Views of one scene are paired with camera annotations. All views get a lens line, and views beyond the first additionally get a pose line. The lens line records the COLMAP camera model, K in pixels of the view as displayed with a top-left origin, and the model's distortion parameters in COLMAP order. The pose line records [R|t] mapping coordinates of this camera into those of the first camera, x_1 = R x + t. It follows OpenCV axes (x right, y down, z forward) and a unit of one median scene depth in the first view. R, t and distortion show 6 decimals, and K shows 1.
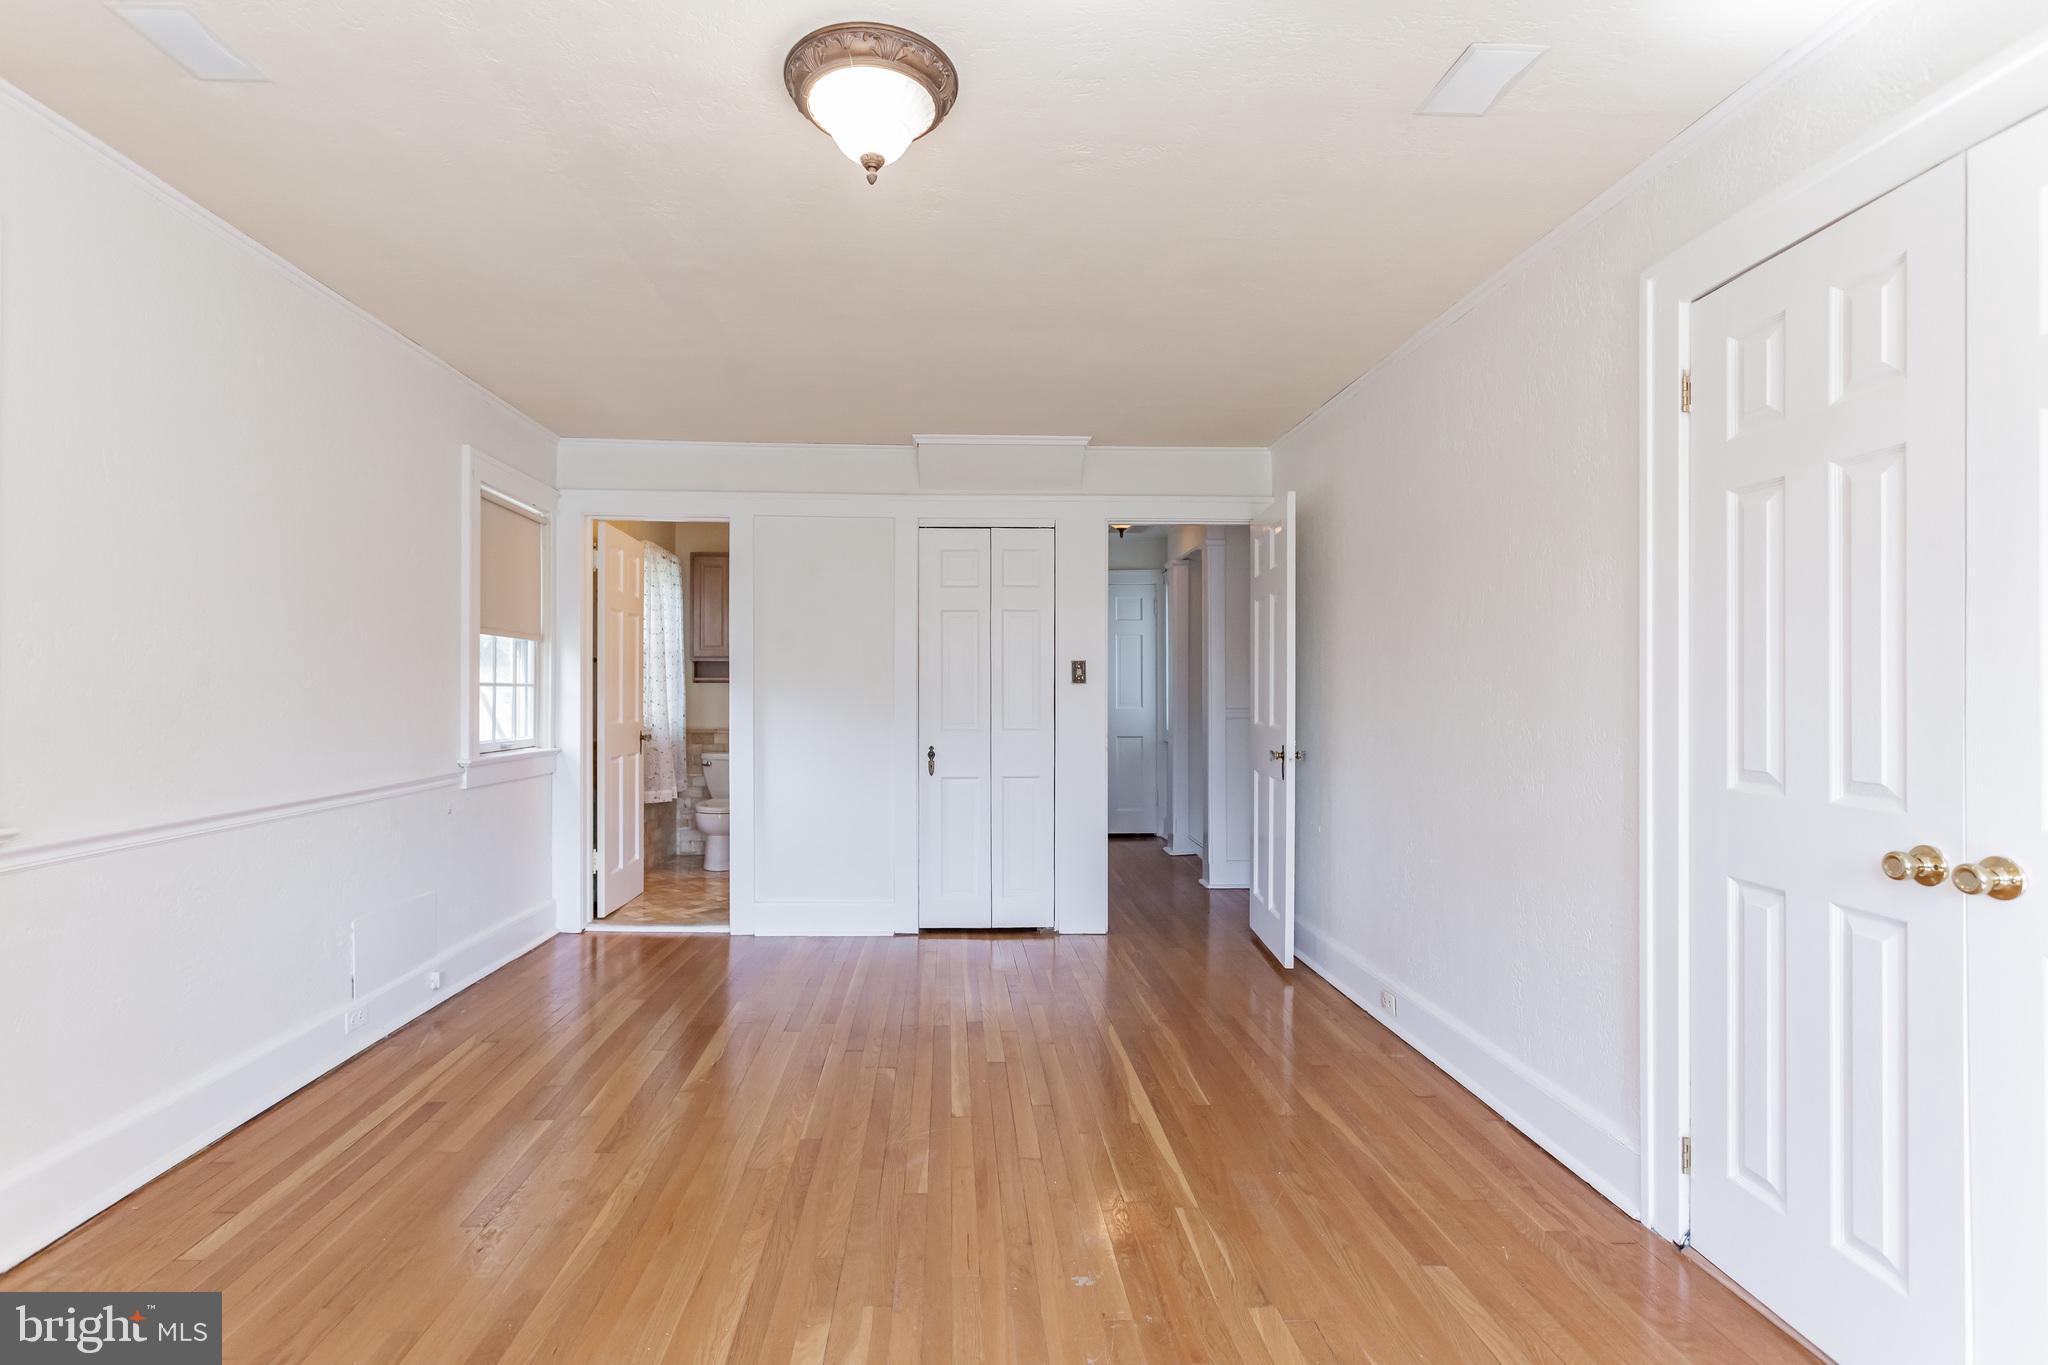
lens RADIAL K [[983.8, 0, 1024.0], [0, 983.8, 682.5], [0, 0, 1]] dist [0.001057, 0.001109]
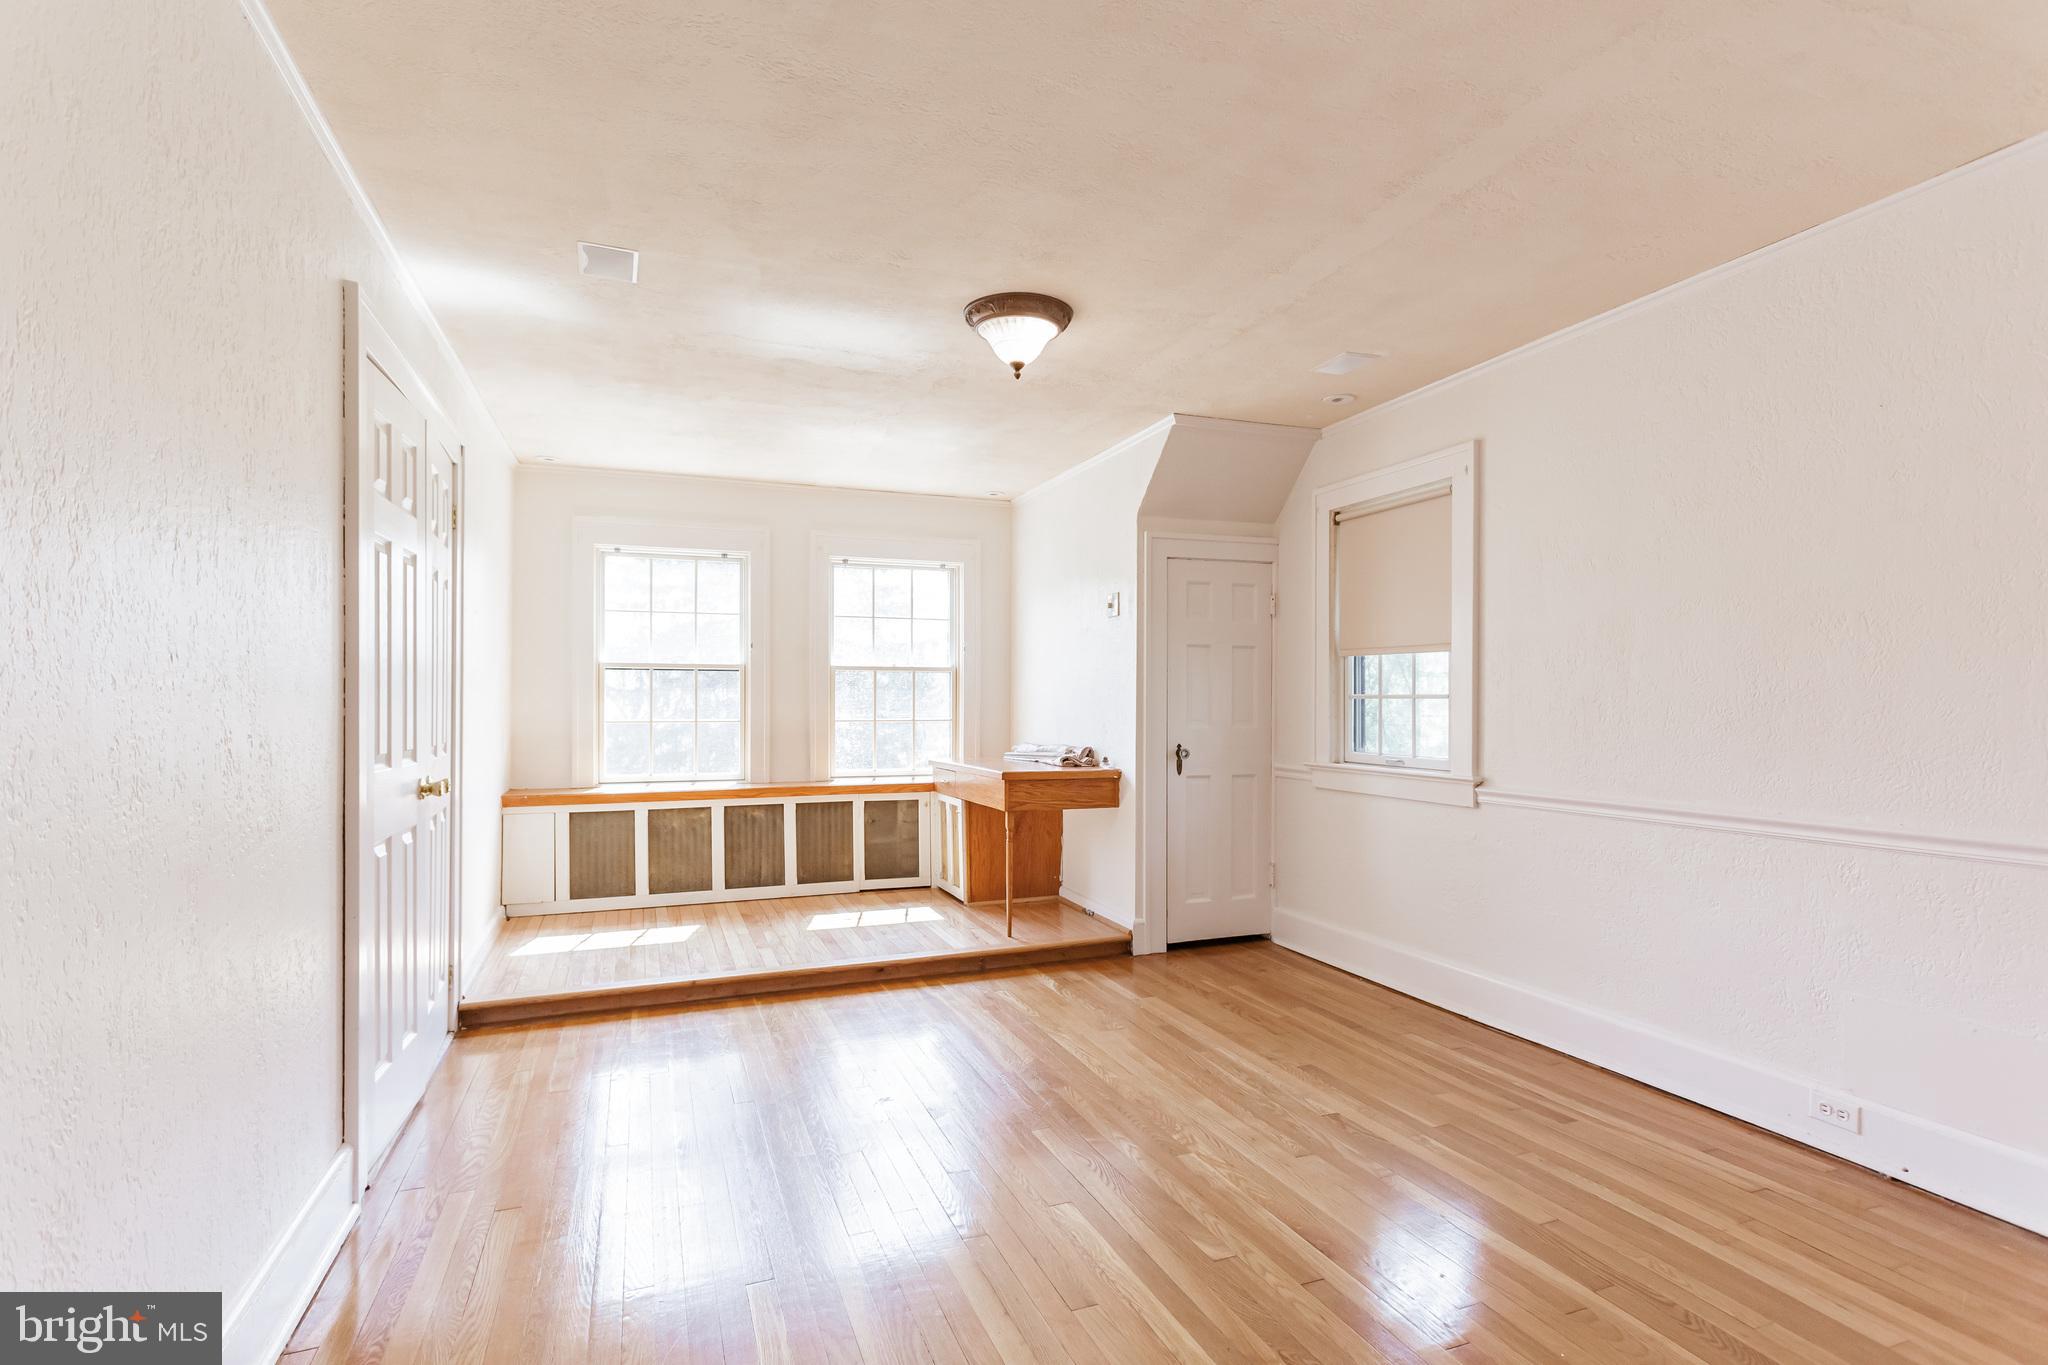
lens RADIAL K [[983.8, 0, 1024.0], [0, 983.8, 682.5], [0, 0, 1]] dist [0.001057, 0.001109]
pose [[-0.954983, -0.002142, -0.296654, 0.085667], [0.005032, 0.999713, -0.023417, 0.003298], [0.296619, -0.023856, -0.954698, 0.706840]]
